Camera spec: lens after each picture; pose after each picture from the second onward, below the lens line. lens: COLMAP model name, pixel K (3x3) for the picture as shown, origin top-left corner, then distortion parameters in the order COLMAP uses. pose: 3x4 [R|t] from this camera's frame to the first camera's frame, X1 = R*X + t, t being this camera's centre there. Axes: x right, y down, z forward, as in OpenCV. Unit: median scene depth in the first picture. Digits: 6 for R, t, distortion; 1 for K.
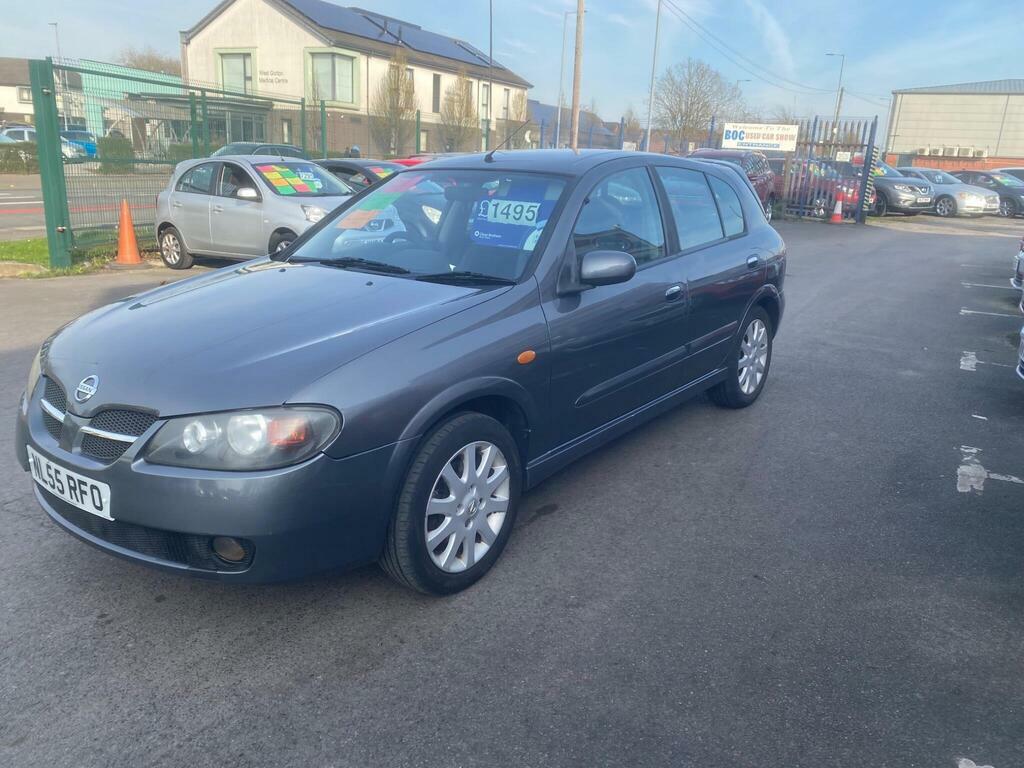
lens RADIAL K [[784.1, 0, 521.0], [0, 784.1, 382.1], [0, 0, 1]] dist [0.027936, -0.023778]
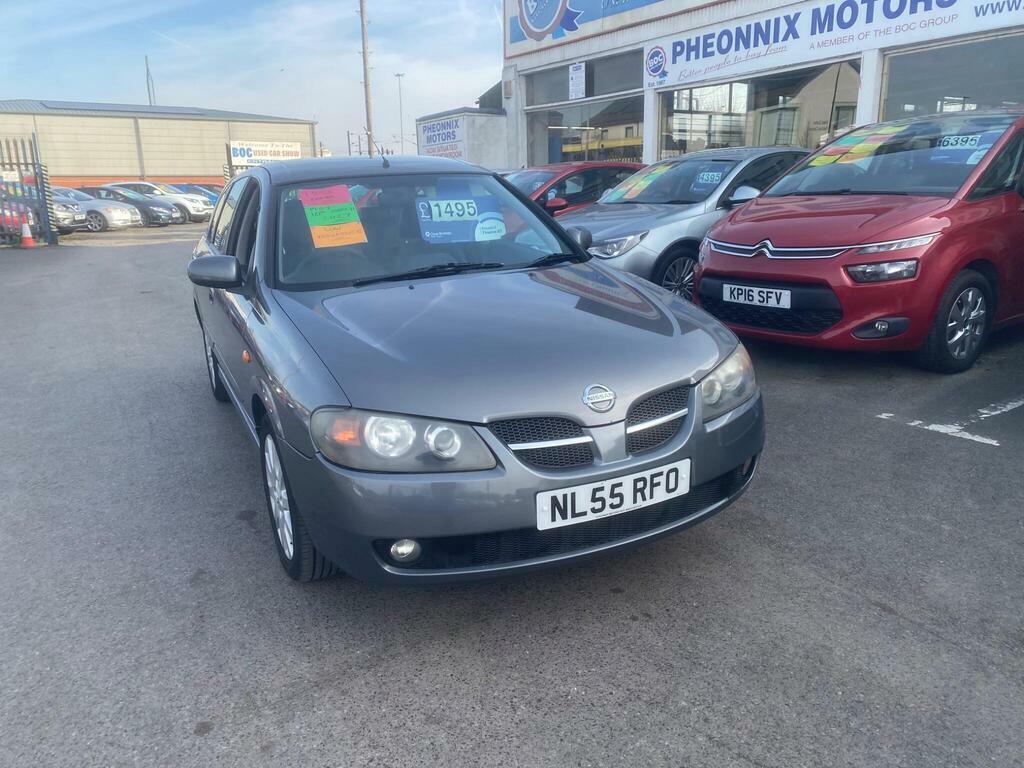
lens RADIAL K [[784.1, 0, 503.9], [0, 784.1, 393.3], [0, 0, 1]] dist [0.027936, -0.023778]
pose [[0.453124, -0.275017, 0.847965, -0.995067], [0.284235, 0.946147, 0.154974, -0.125084], [-0.844920, 0.170799, 0.506891, 0.428230]]
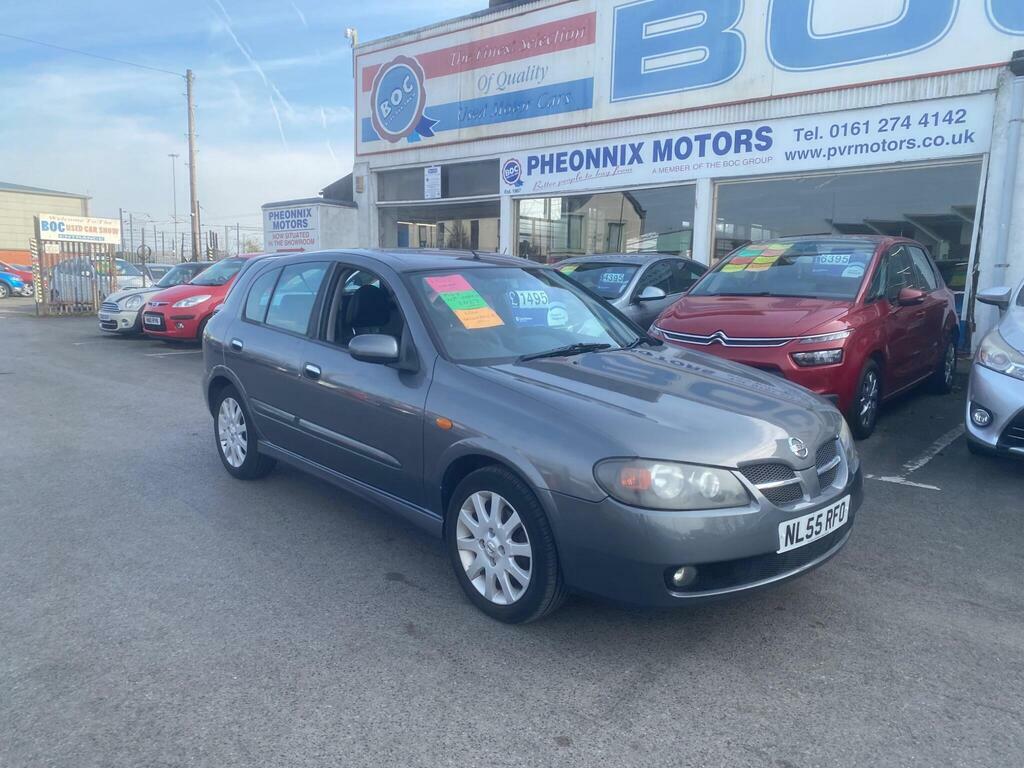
lens RADIAL K [[784.1, 0, 500.9], [0, 784.1, 399.6], [0, 0, 1]] dist [0.027936, -0.023778]
pose [[0.191508, -0.186511, 0.963607, -1.275880], [0.258842, 0.956619, 0.133716, -0.245661], [-0.946745, 0.223815, 0.231477, 0.799774]]
